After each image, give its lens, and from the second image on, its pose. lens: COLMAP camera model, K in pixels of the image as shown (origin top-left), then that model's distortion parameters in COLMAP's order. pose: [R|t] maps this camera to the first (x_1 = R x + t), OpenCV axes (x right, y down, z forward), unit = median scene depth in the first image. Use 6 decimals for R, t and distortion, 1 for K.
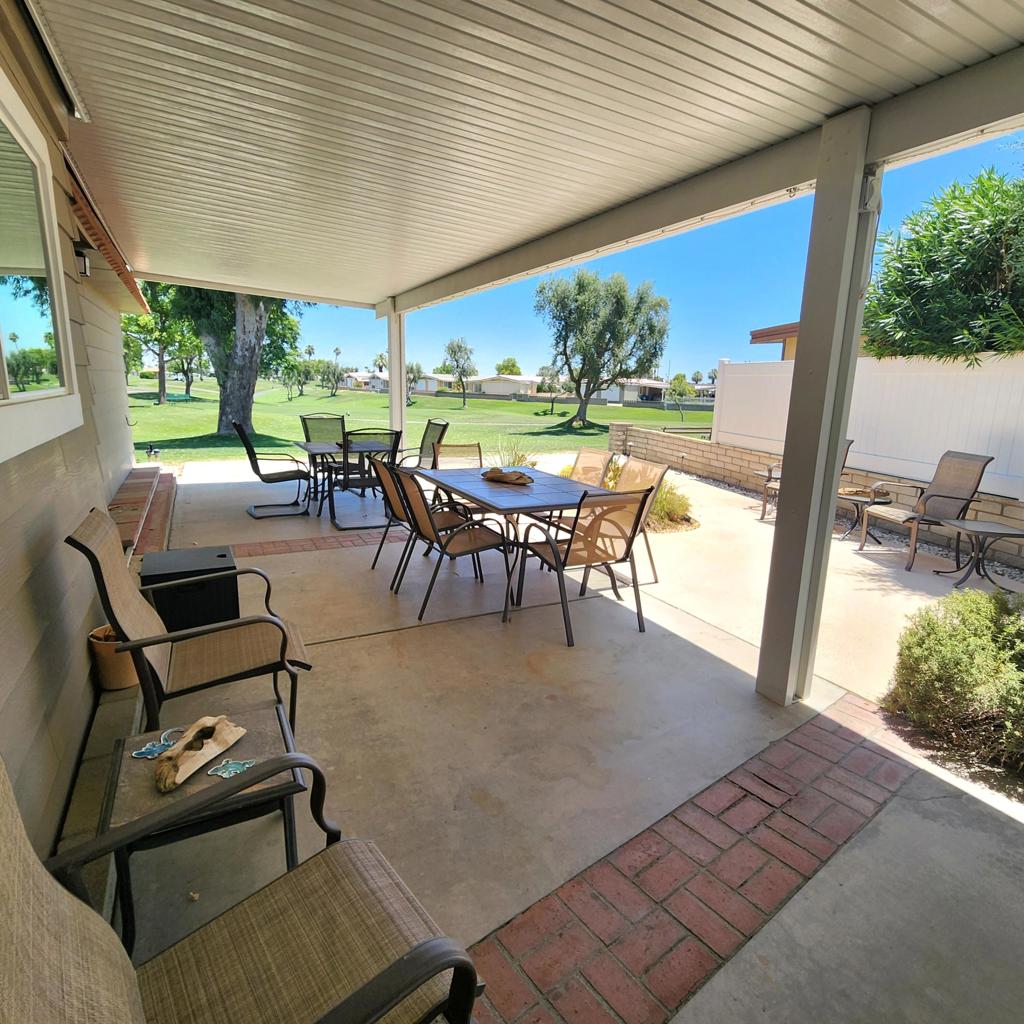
lens RADIAL K [[584.1, 0, 512.0], [0, 584.1, 512.0], [0, 0, 1]] dist [0.000955, -0.000275]
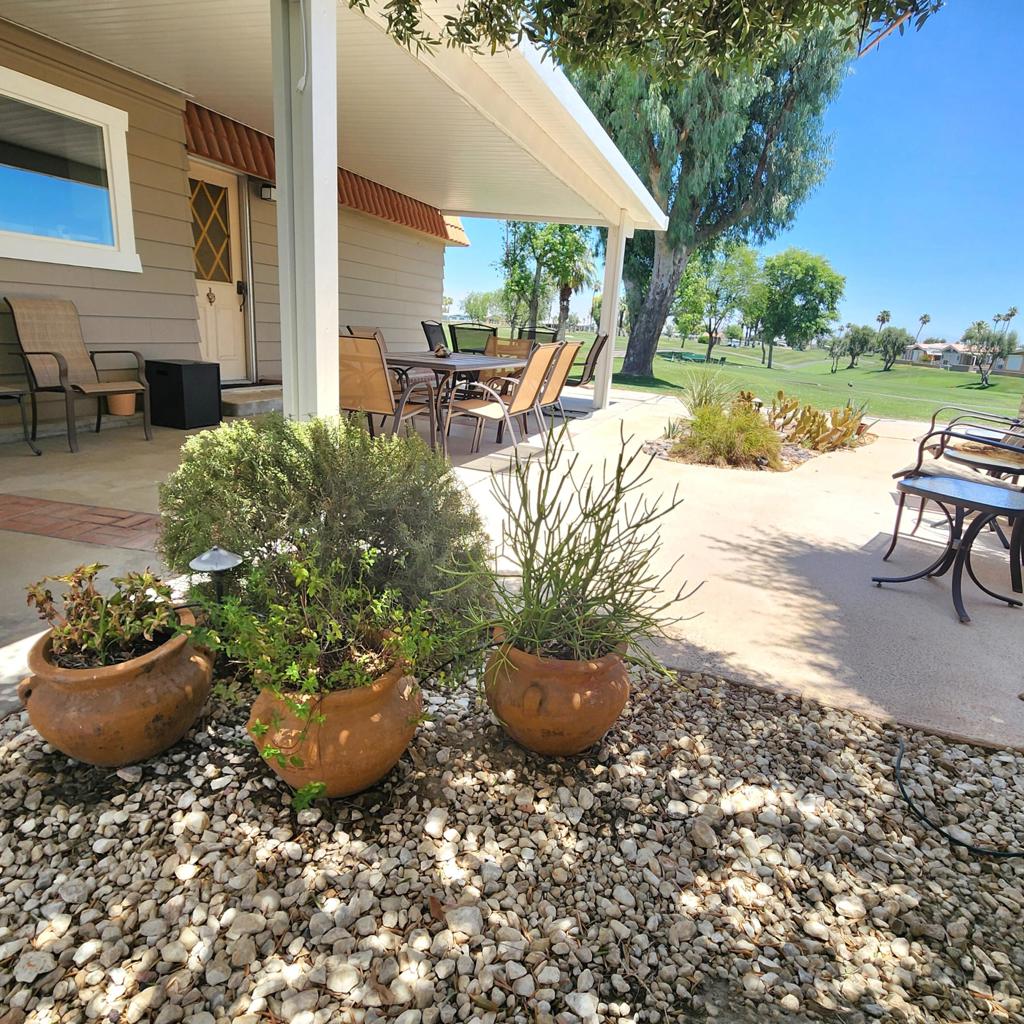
lens RADIAL K [[639.5, 0, 512.0], [0, 639.5, 512.0], [0, 0, 1]] dist [-0.000651, -0.001233]
pose [[0.648172, 0.222604, -0.728231, 0.160386], [-0.207765, 0.971733, 0.112113, 0.011161], [0.732603, 0.078633, 0.676099, 0.055520]]
